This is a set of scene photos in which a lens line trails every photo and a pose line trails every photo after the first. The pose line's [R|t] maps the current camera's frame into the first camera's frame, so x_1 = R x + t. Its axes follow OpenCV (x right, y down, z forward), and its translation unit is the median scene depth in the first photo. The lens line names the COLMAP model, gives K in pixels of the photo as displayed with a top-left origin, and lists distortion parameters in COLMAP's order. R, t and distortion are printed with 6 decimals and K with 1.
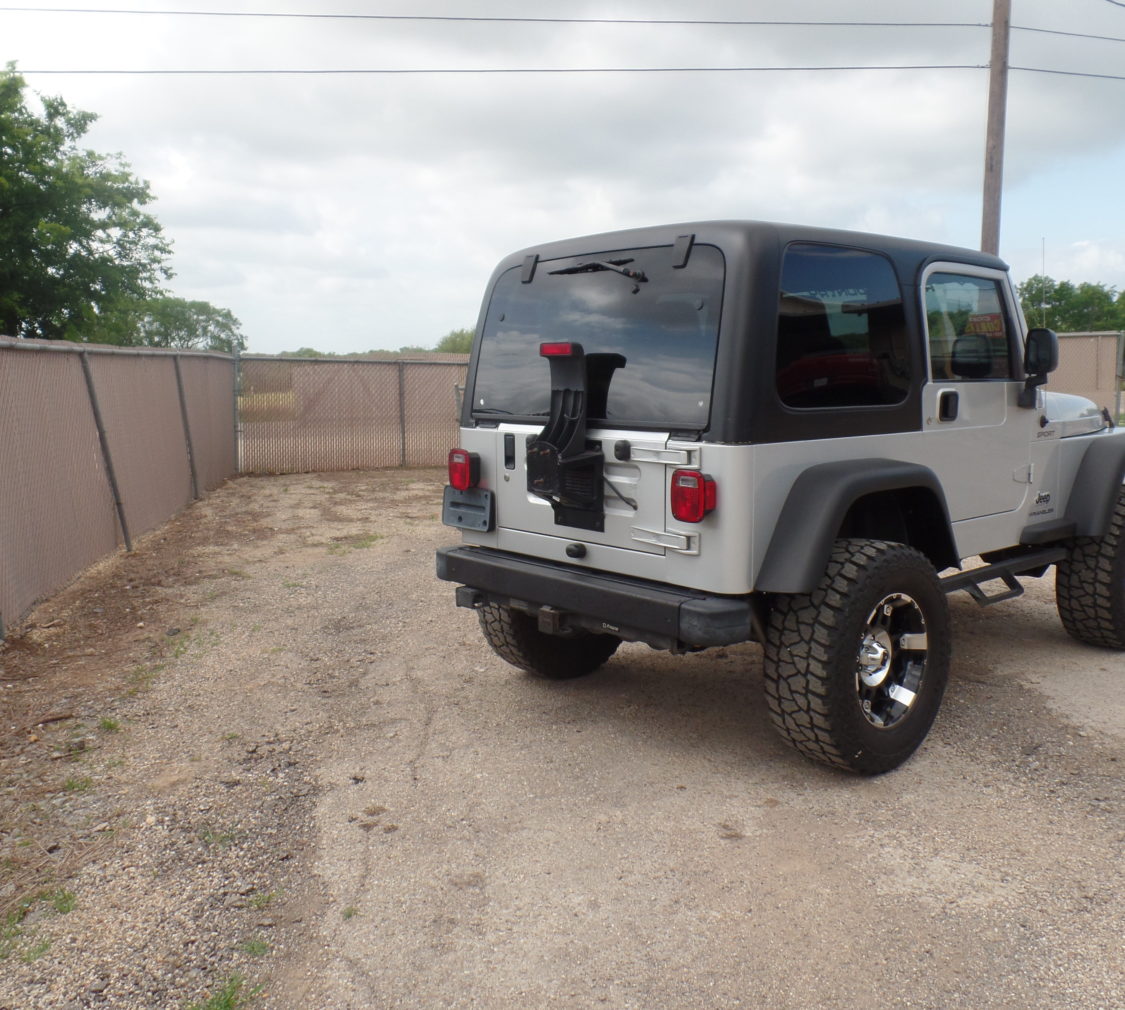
lens RADIAL K [[1044.9, 0, 568.7], [0, 1044.9, 509.2], [0, 0, 1]] dist [-0.006111, -0.005433]
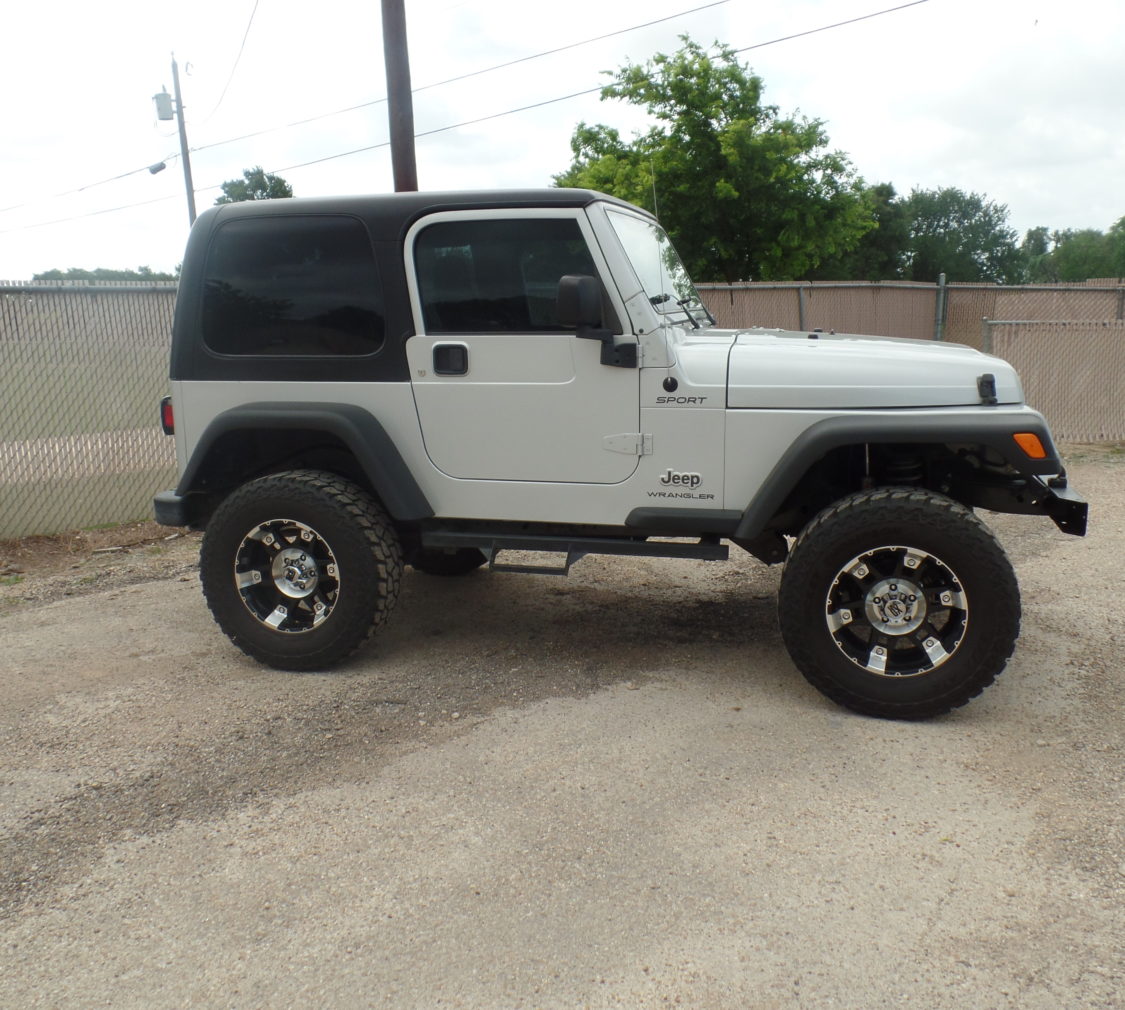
lens RADIAL K [[1044.9, 0, 568.7], [0, 1044.9, 509.2], [0, 0, 1]] dist [-0.006111, -0.005433]
pose [[0.547364, 0.161289, -0.821206, 1.269817], [-0.099985, 0.986828, 0.127174, -0.096444], [0.830901, 0.012498, 0.556281, 0.547473]]
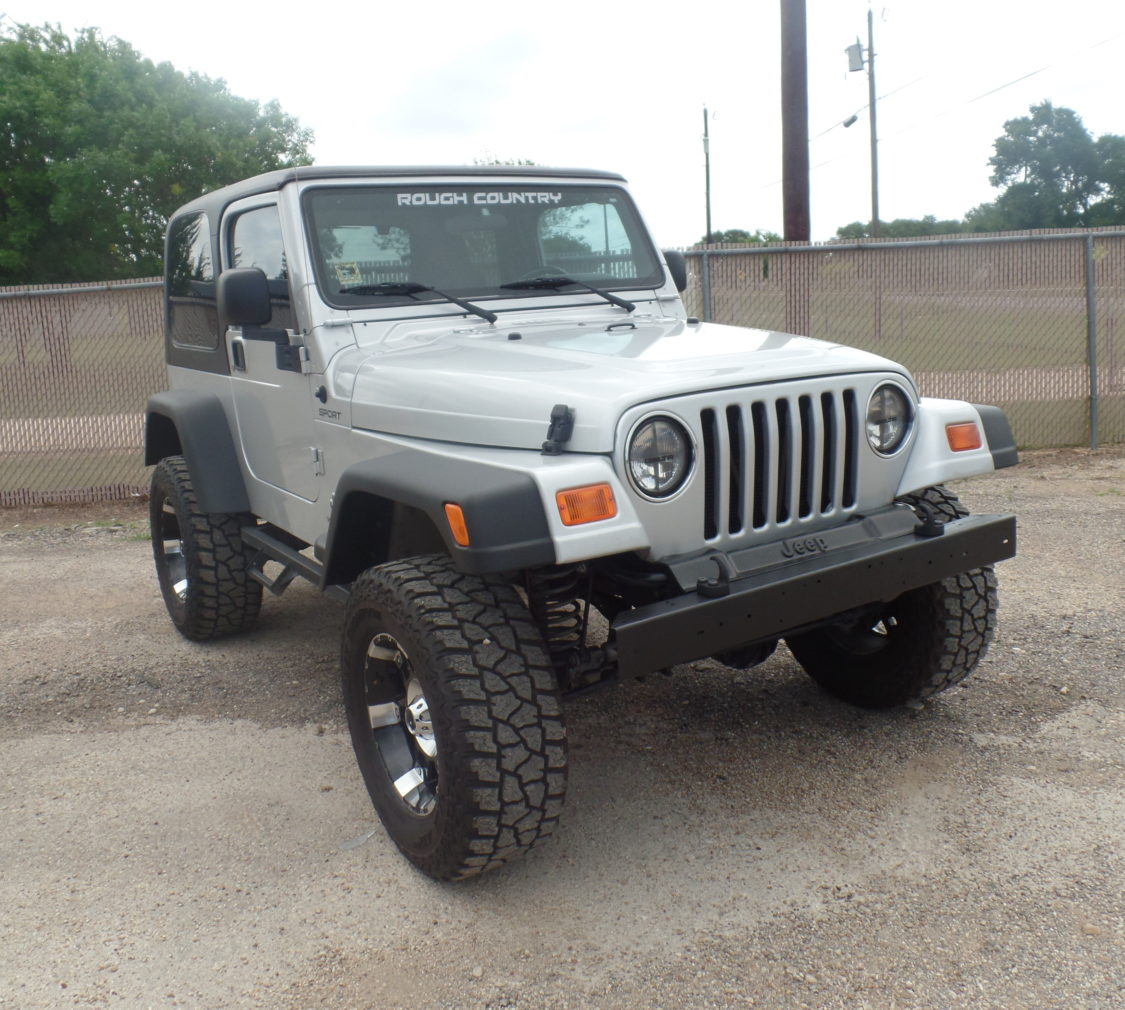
lens RADIAL K [[1044.9, 0, 568.7], [0, 1044.9, 509.2], [0, 0, 1]] dist [-0.006111, -0.005433]
pose [[-0.150238, 0.229724, -0.961590, 1.287234], [-0.081021, 0.966497, 0.243555, -0.222451], [0.985324, 0.114500, -0.126592, 1.448785]]
